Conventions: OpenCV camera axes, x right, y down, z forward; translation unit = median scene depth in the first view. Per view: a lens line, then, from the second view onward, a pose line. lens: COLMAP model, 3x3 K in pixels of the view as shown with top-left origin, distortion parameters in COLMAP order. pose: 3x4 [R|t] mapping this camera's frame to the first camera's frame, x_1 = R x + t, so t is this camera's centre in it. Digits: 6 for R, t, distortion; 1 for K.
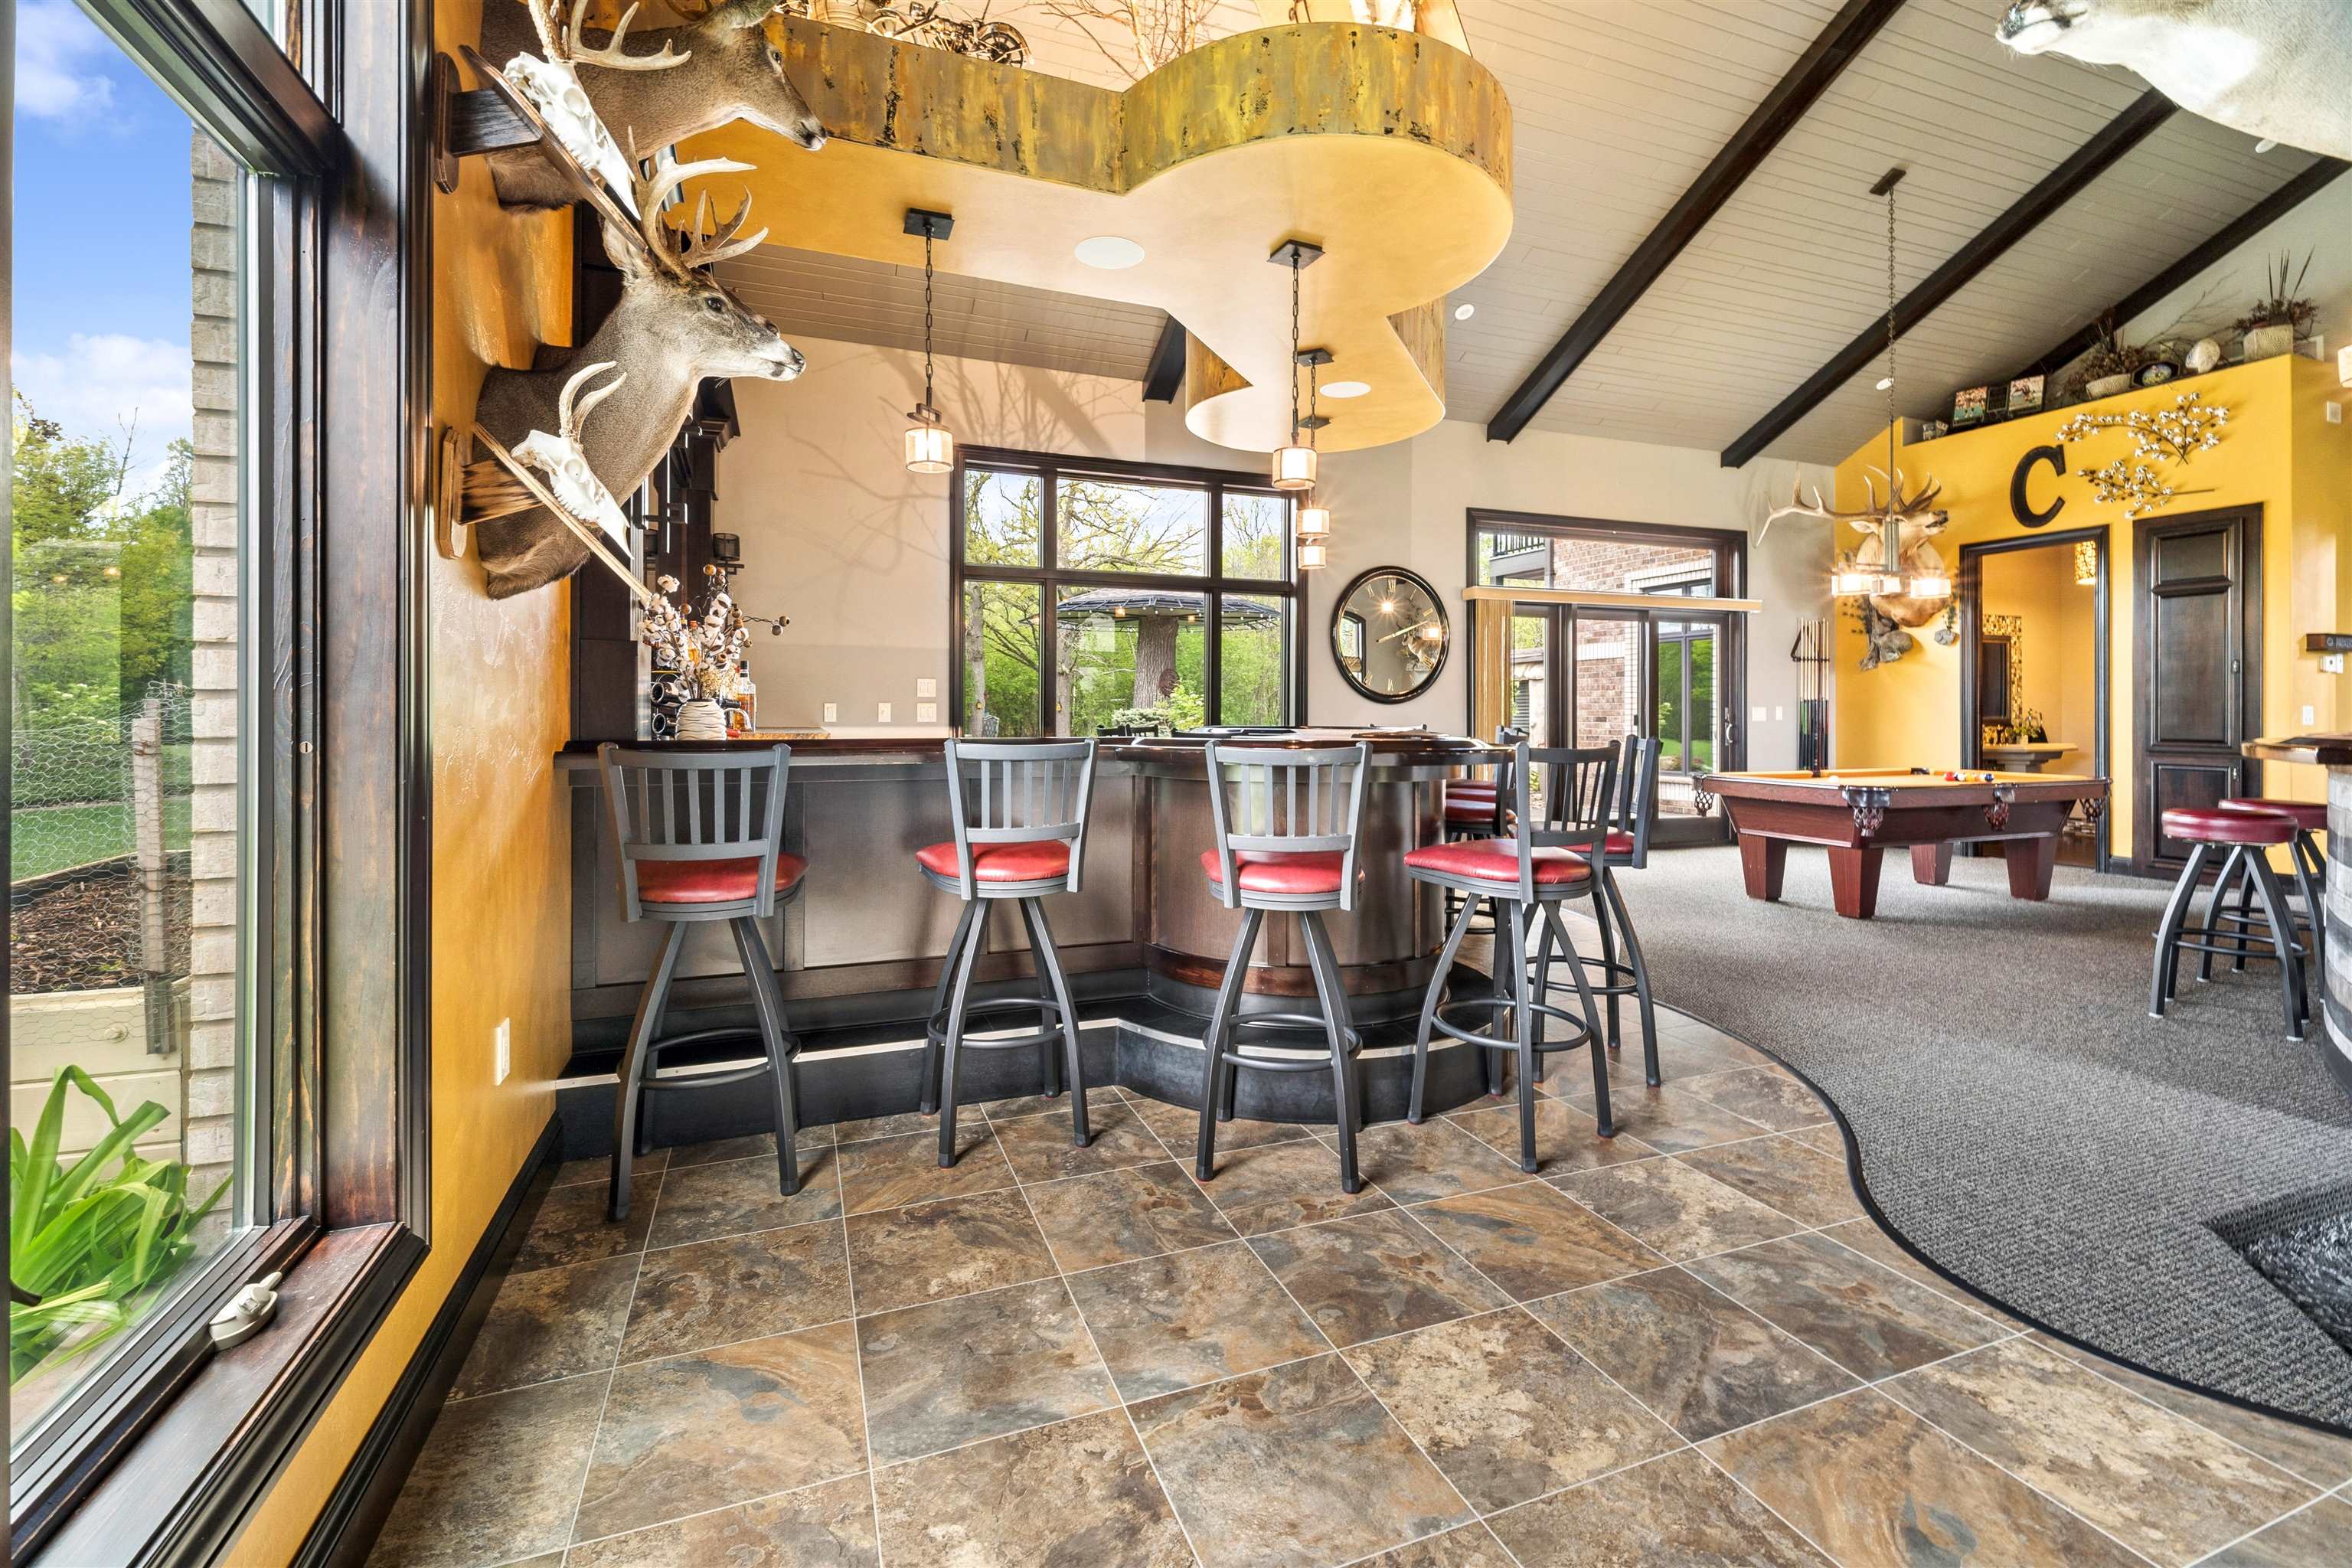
lens RADIAL K [[1021.0, 0, 1170.4], [0, 1021.0, 707.2], [0, 0, 1]] dist [0.004498, 0.000142]
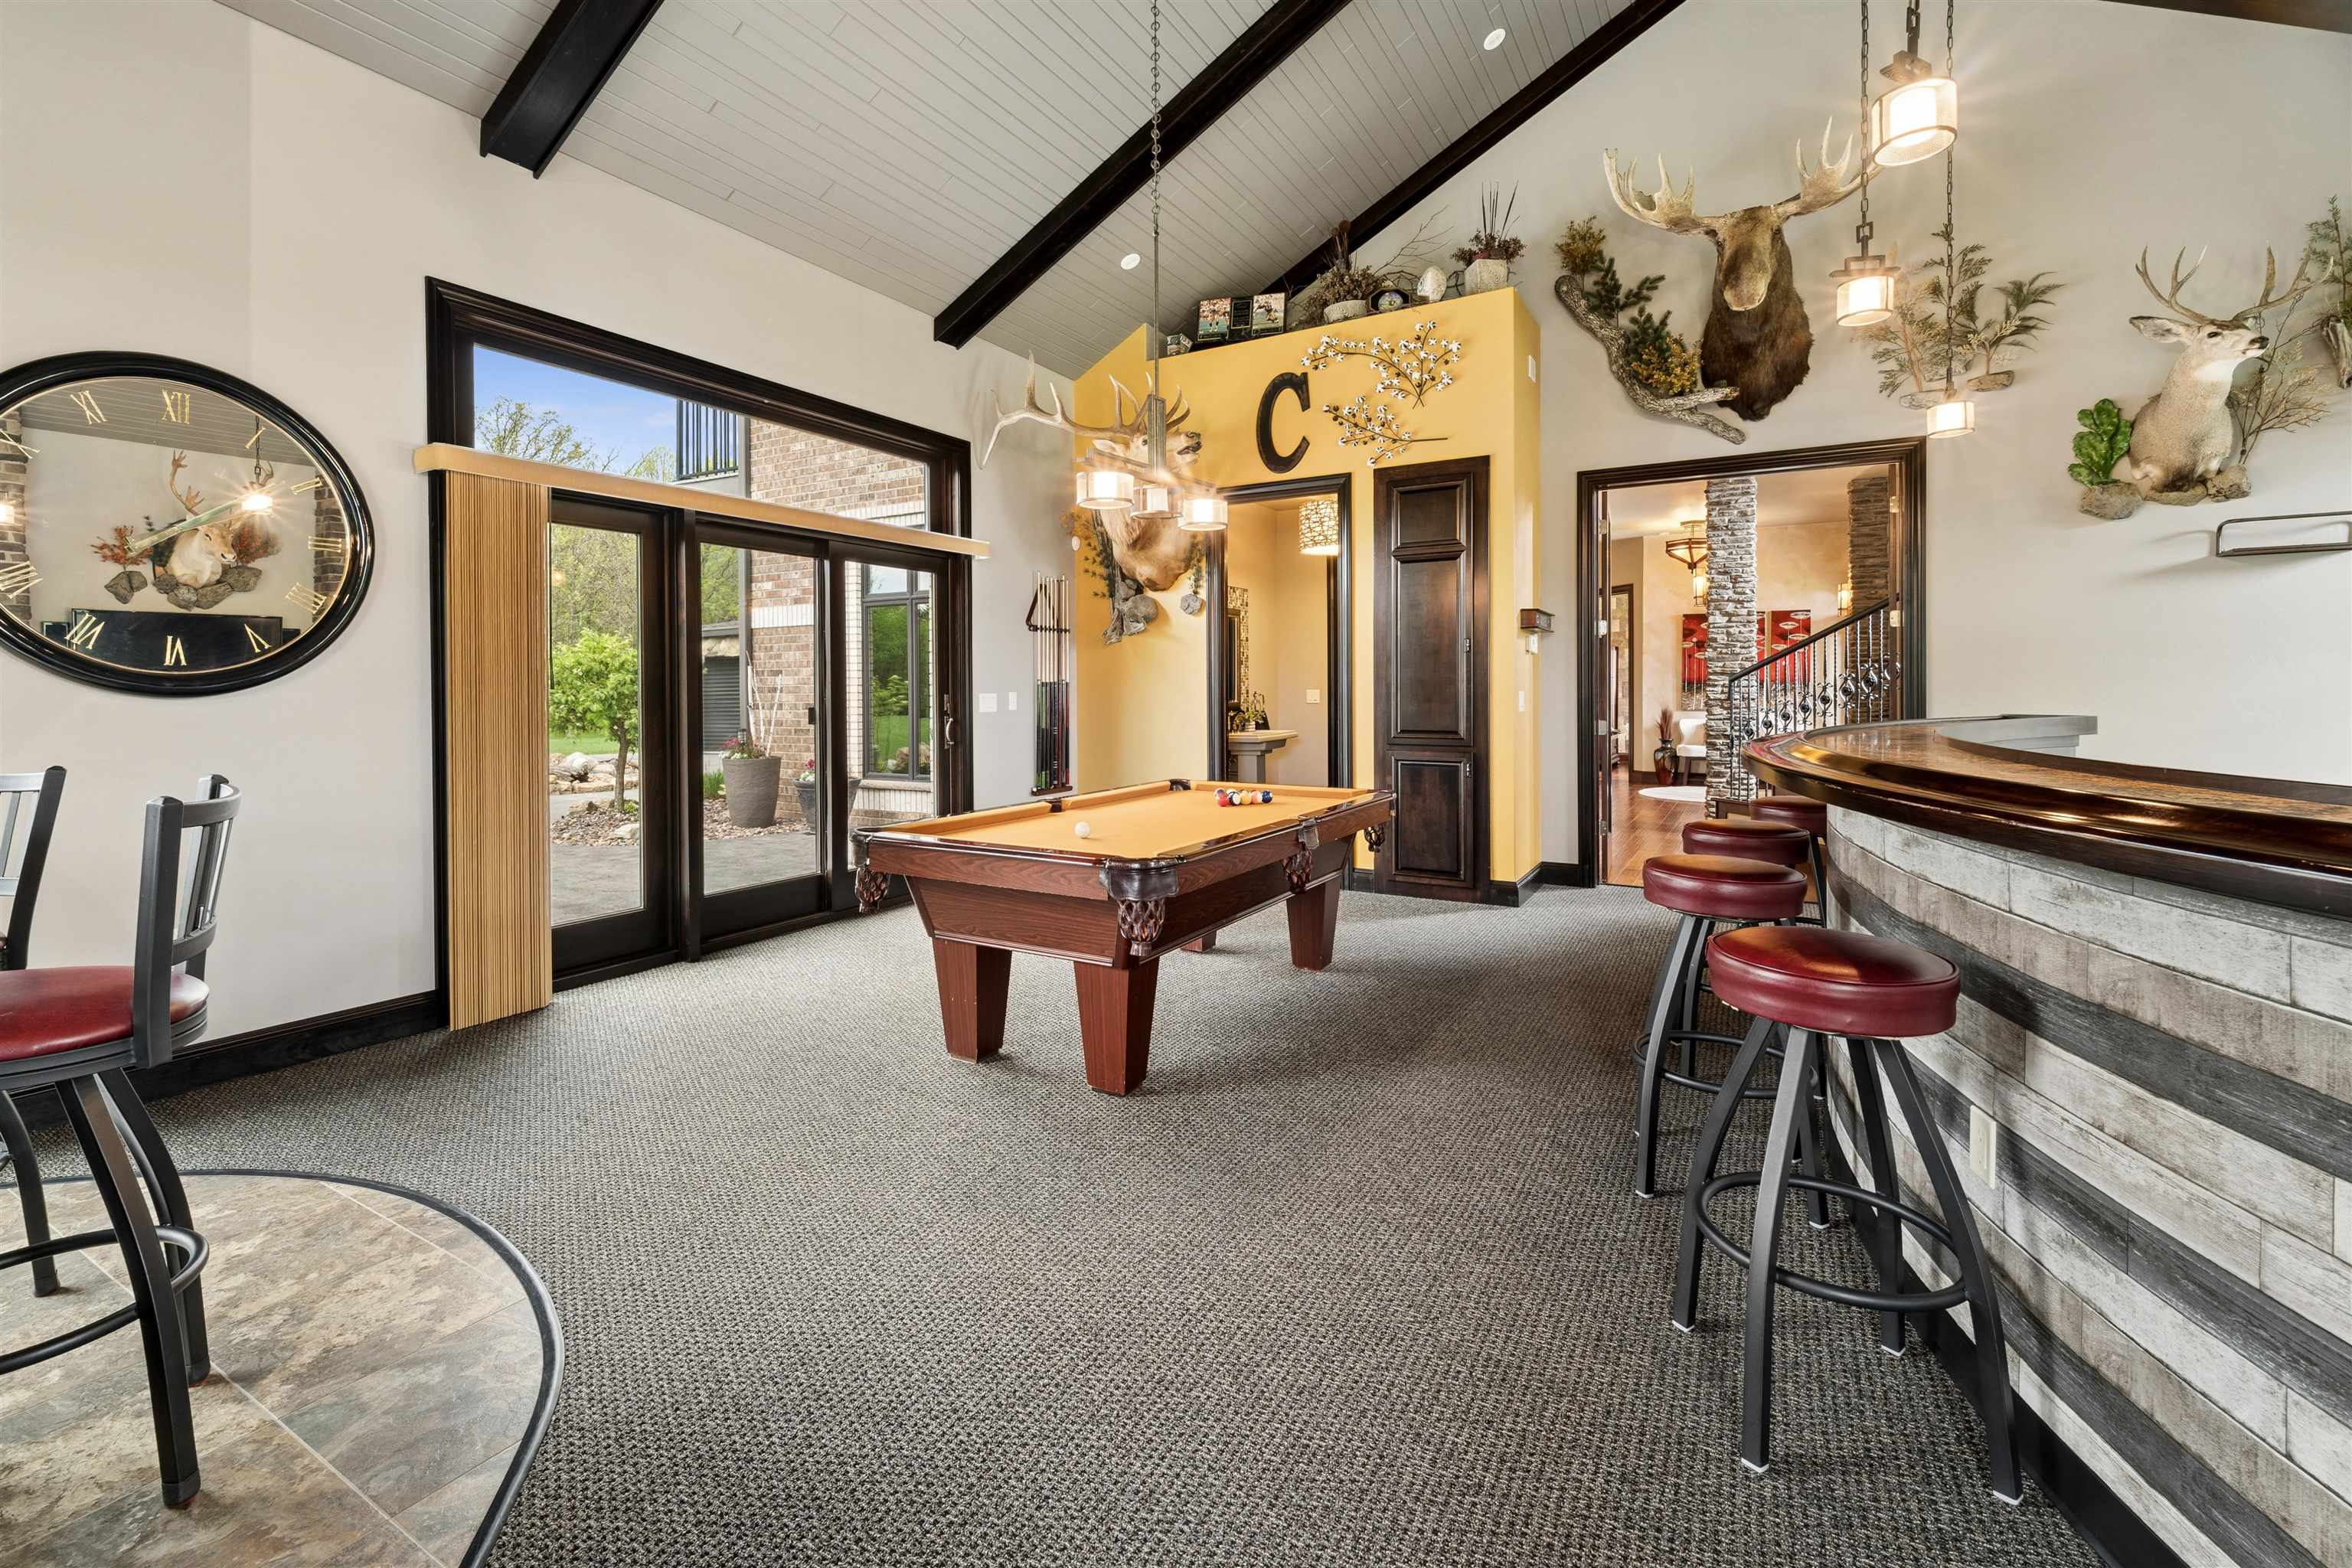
lens RADIAL K [[1021.0, 0, 1170.4], [0, 1021.0, 707.2], [0, 0, 1]] dist [0.004498, 0.000142]
pose [[0.781150, -0.016730, 0.624119, 0.254938], [0.003673, 0.999747, 0.022202, -0.006149], [-0.624332, -0.015051, 0.781014, 0.402488]]
